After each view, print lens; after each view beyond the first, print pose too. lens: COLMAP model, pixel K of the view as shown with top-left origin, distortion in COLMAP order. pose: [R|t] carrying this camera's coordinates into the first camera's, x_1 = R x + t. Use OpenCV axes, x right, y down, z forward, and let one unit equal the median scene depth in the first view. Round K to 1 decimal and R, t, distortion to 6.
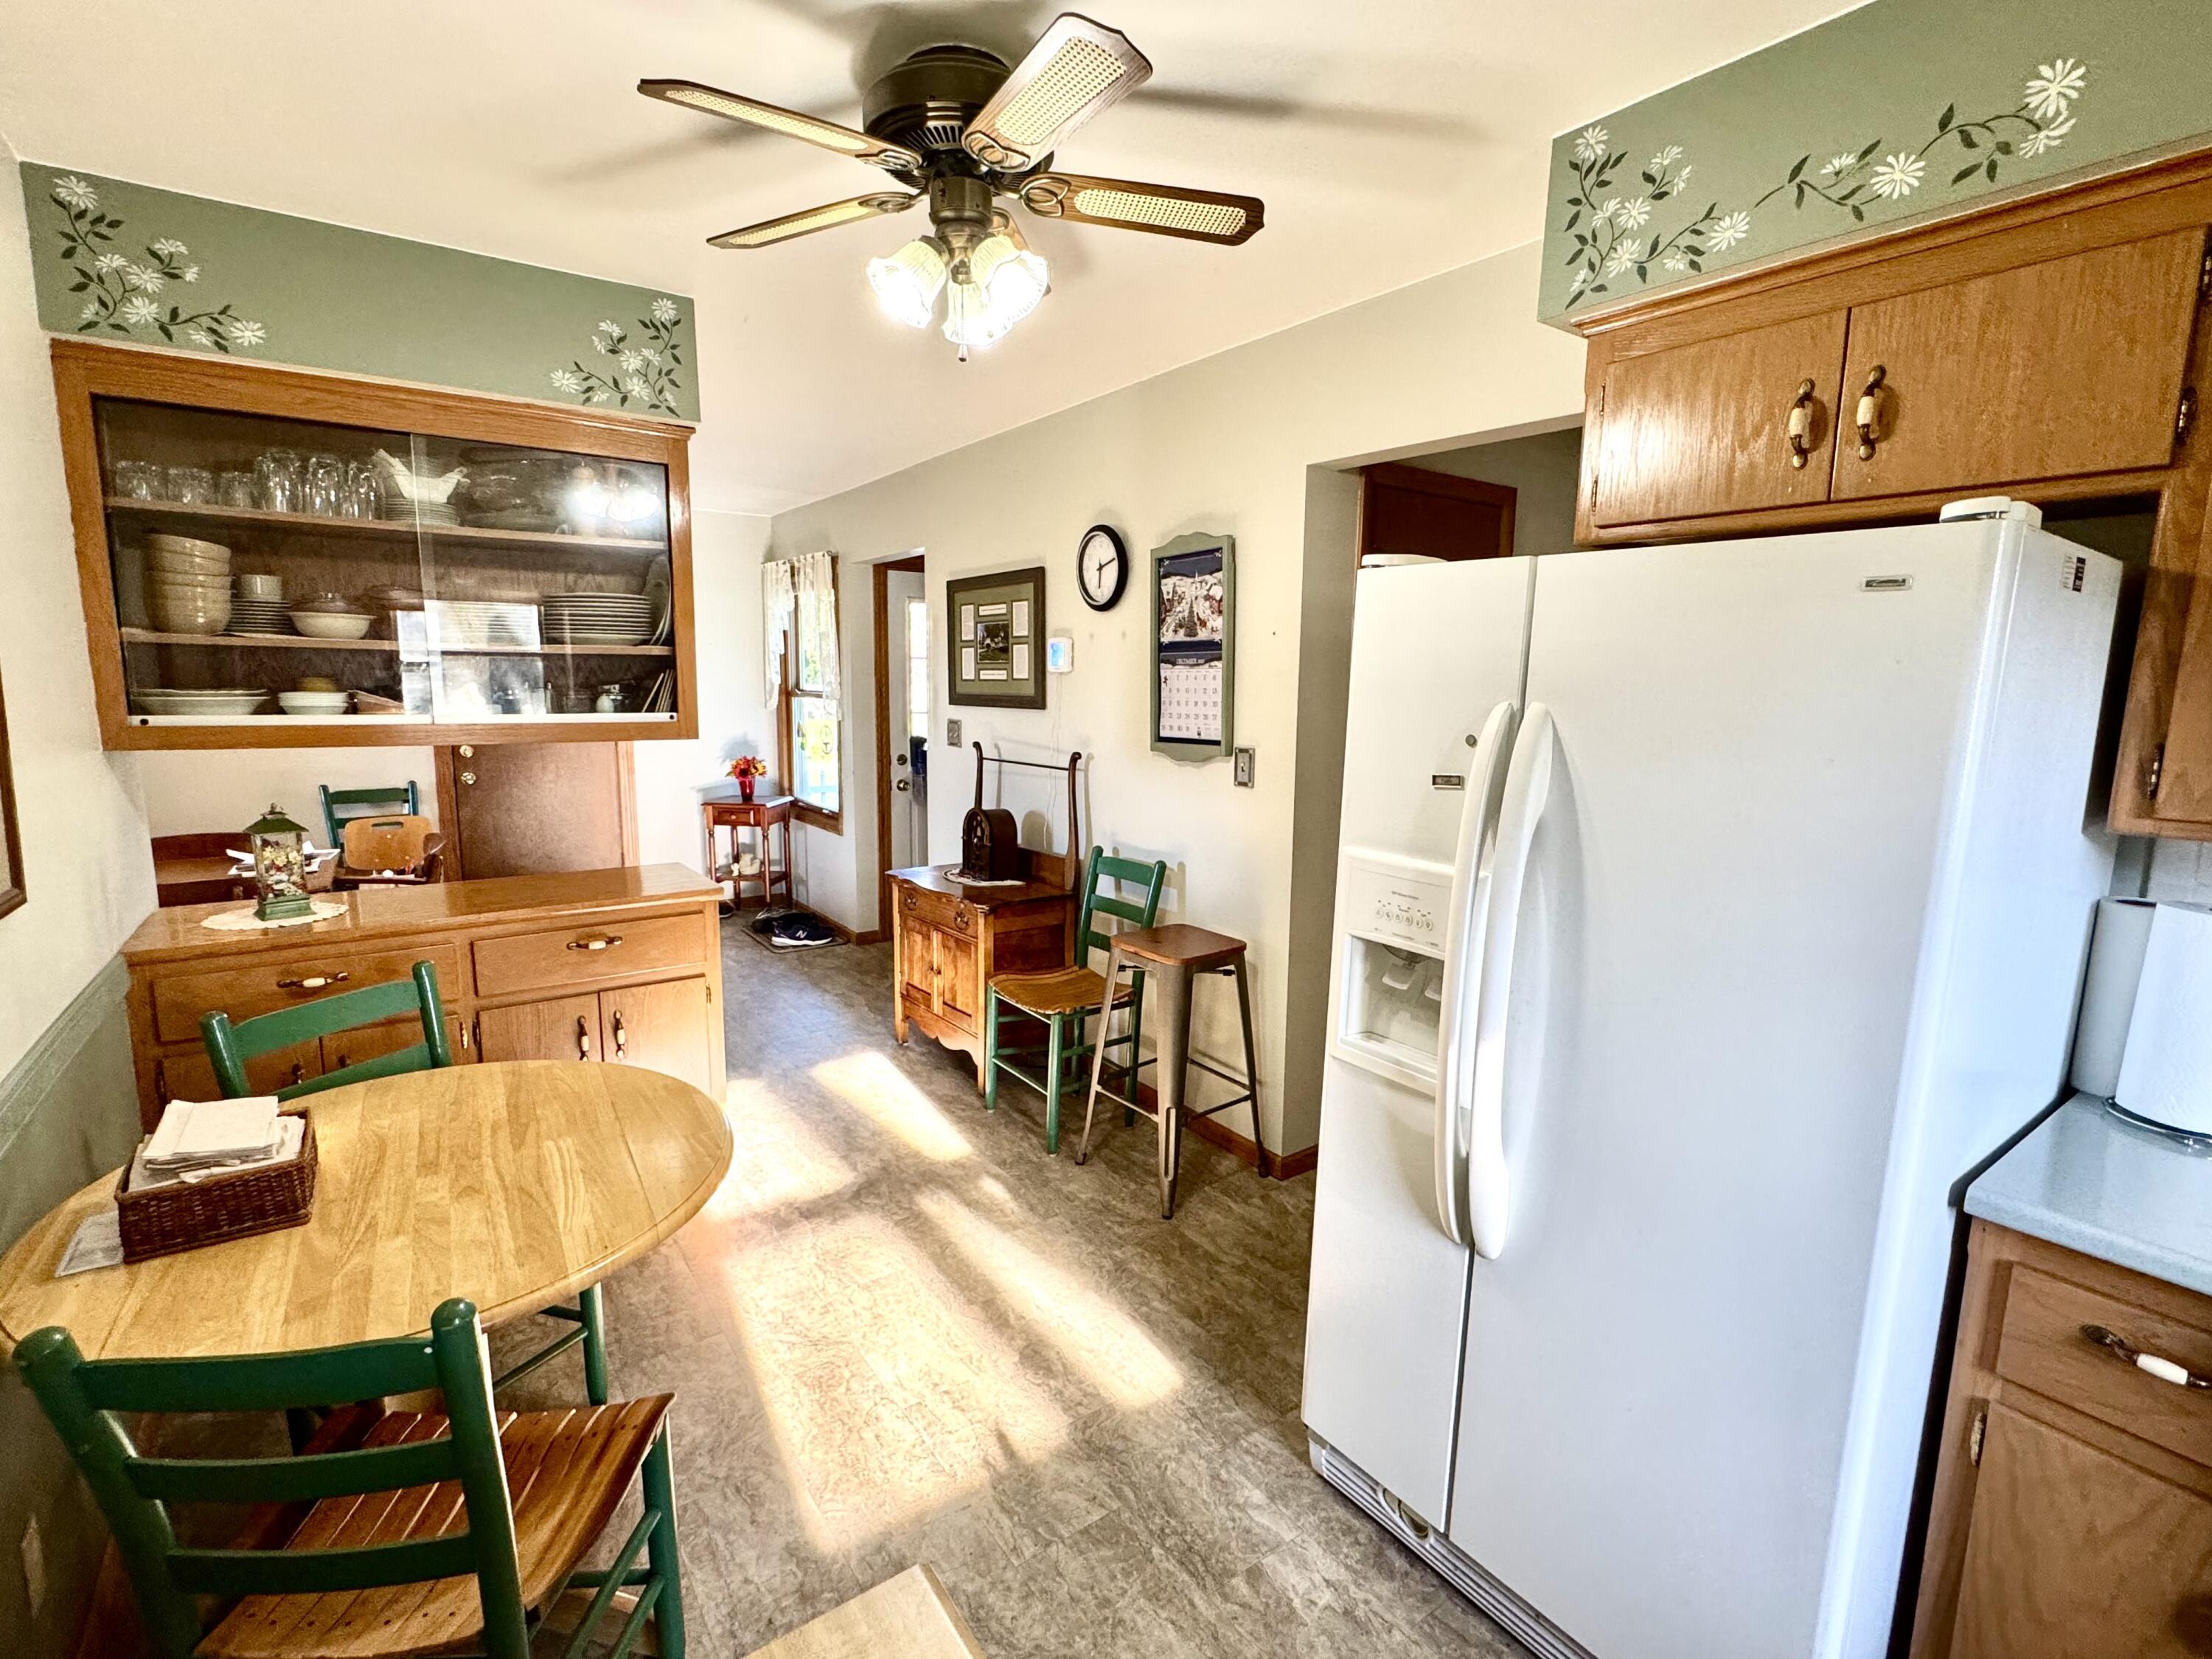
lens RADIAL K [[1013.0, 0, 1103.5], [0, 1013.0, 835.2], [0, 0, 1]] dist [-0.004086, 0.000150]
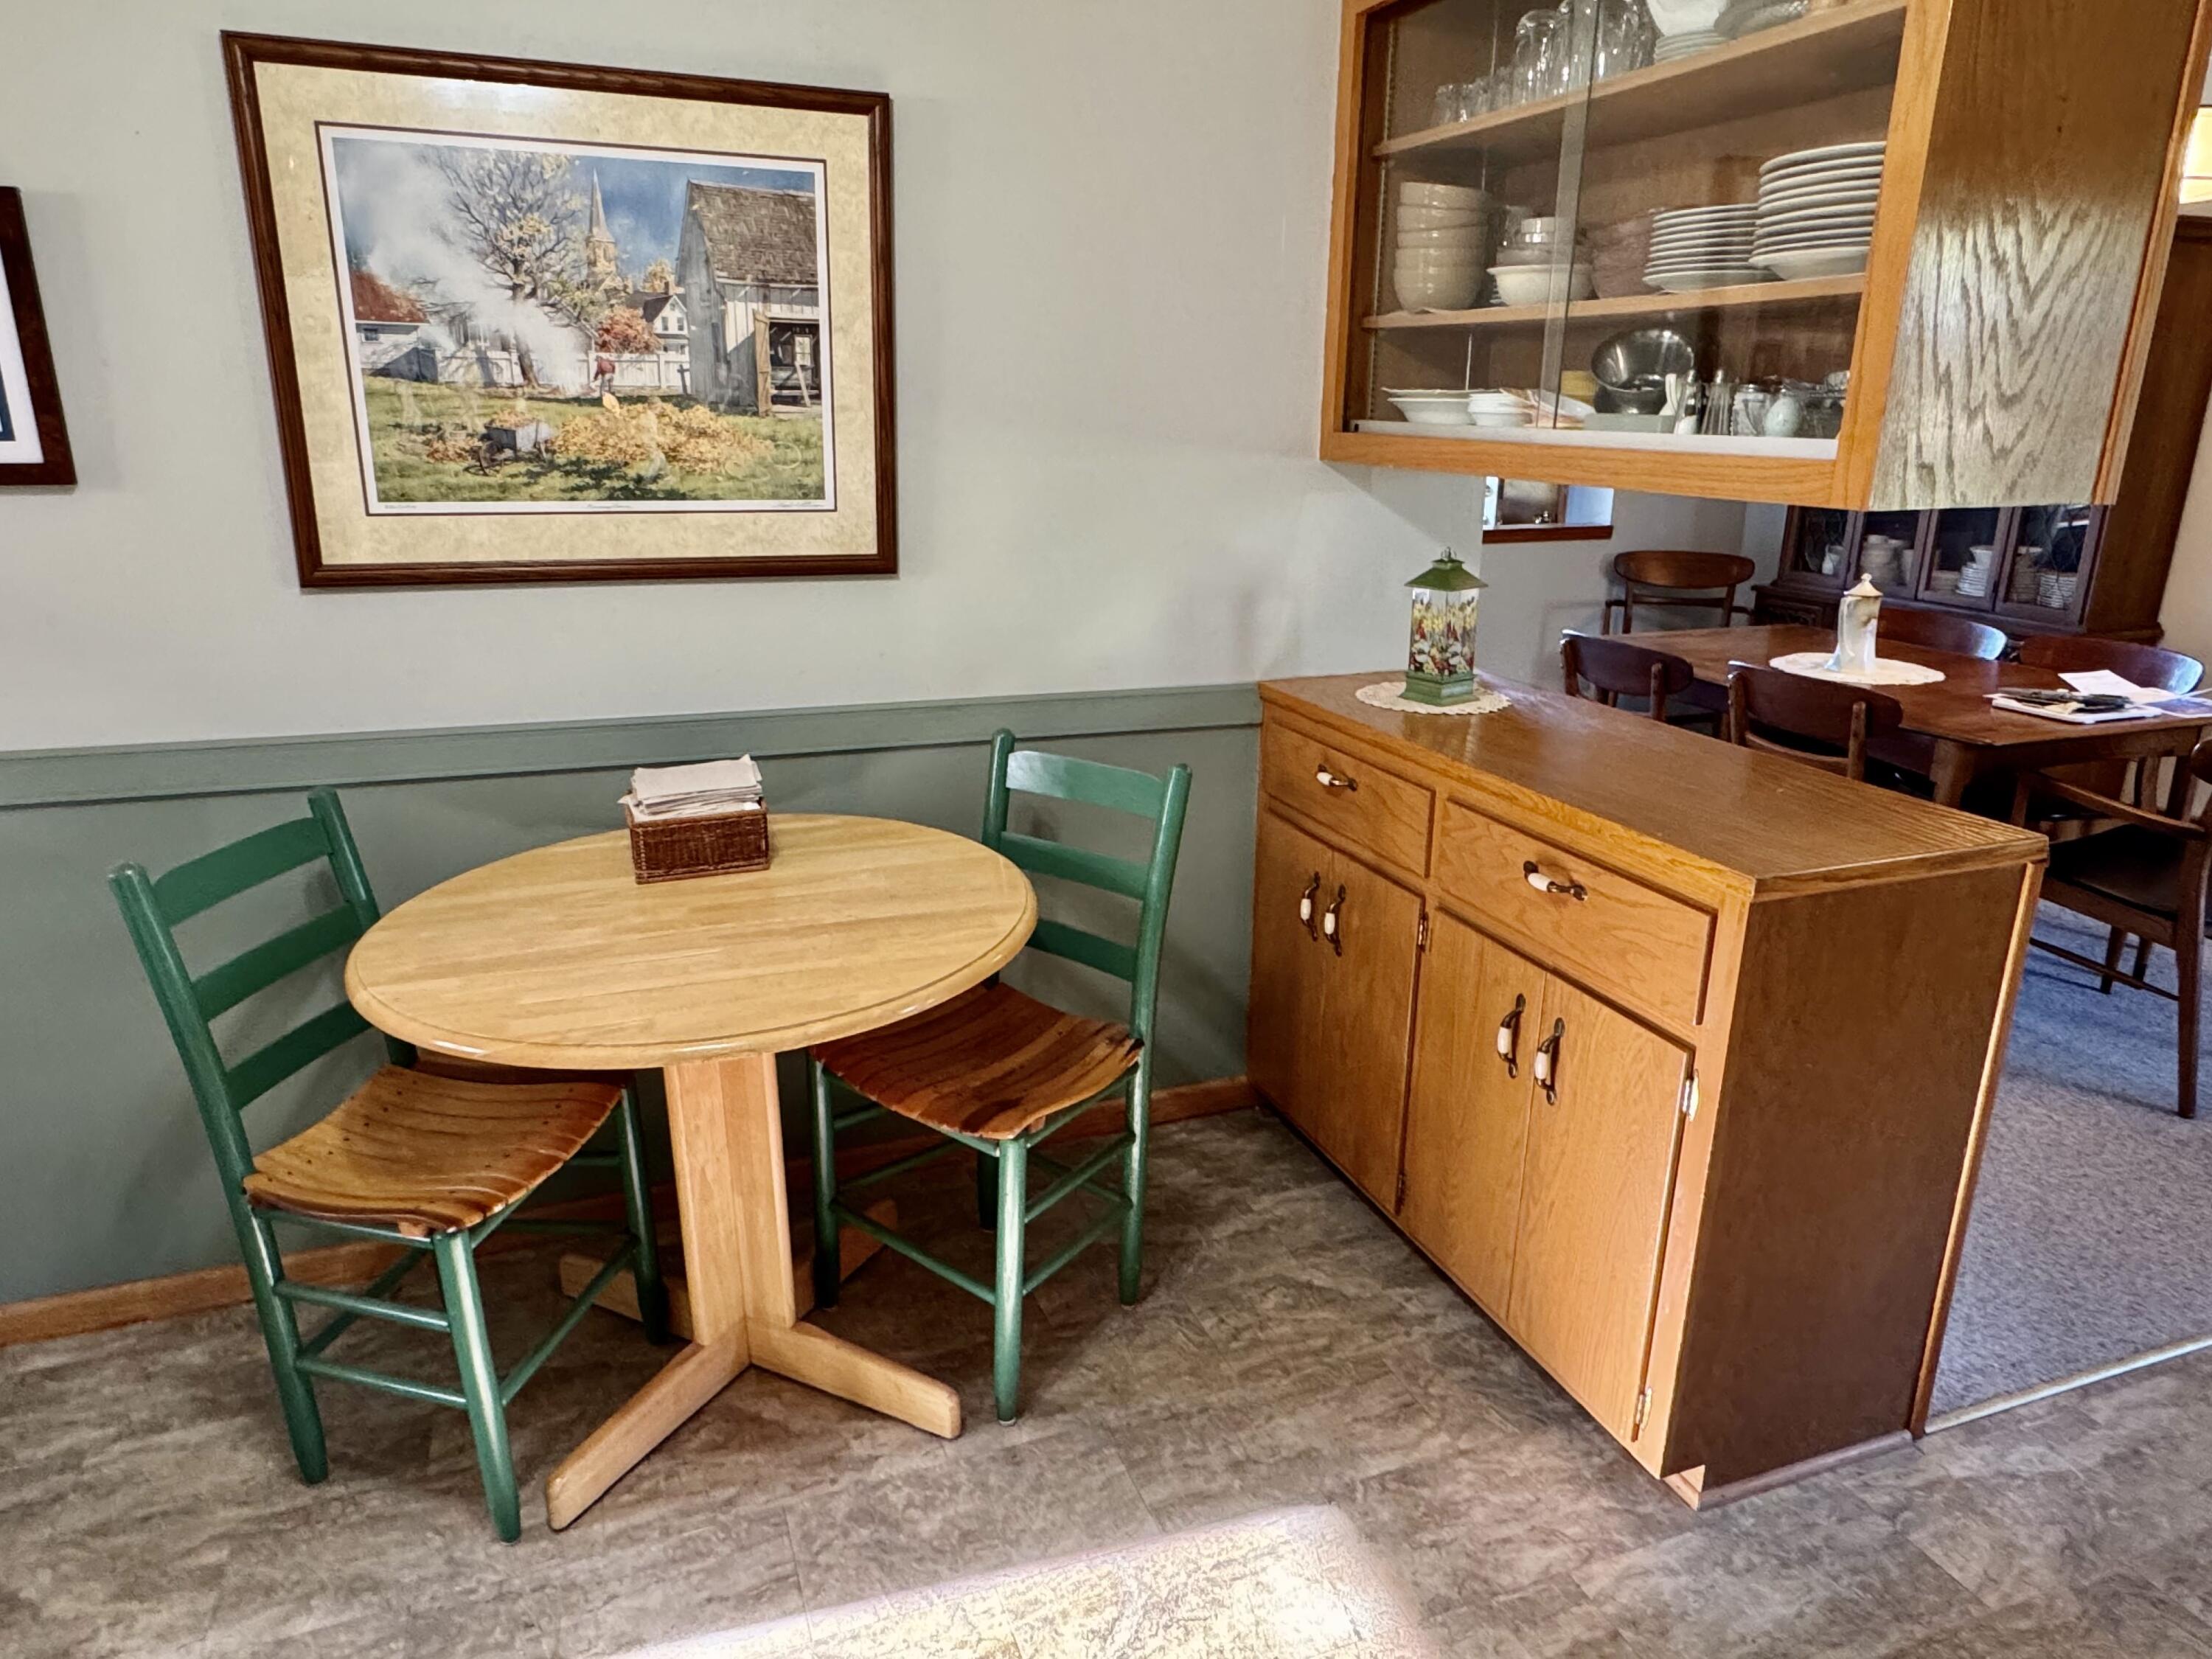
lens RADIAL K [[1418.7, 0, 1103.3], [0, 1418.7, 832.6], [0, 0, 1]] dist [0.004629, 0.002400]
pose [[-0.245778, 0.272561, -0.930217, 0.291486], [-0.160272, 0.935018, 0.316314, -0.135993], [0.955984, 0.226831, -0.186123, 1.084283]]
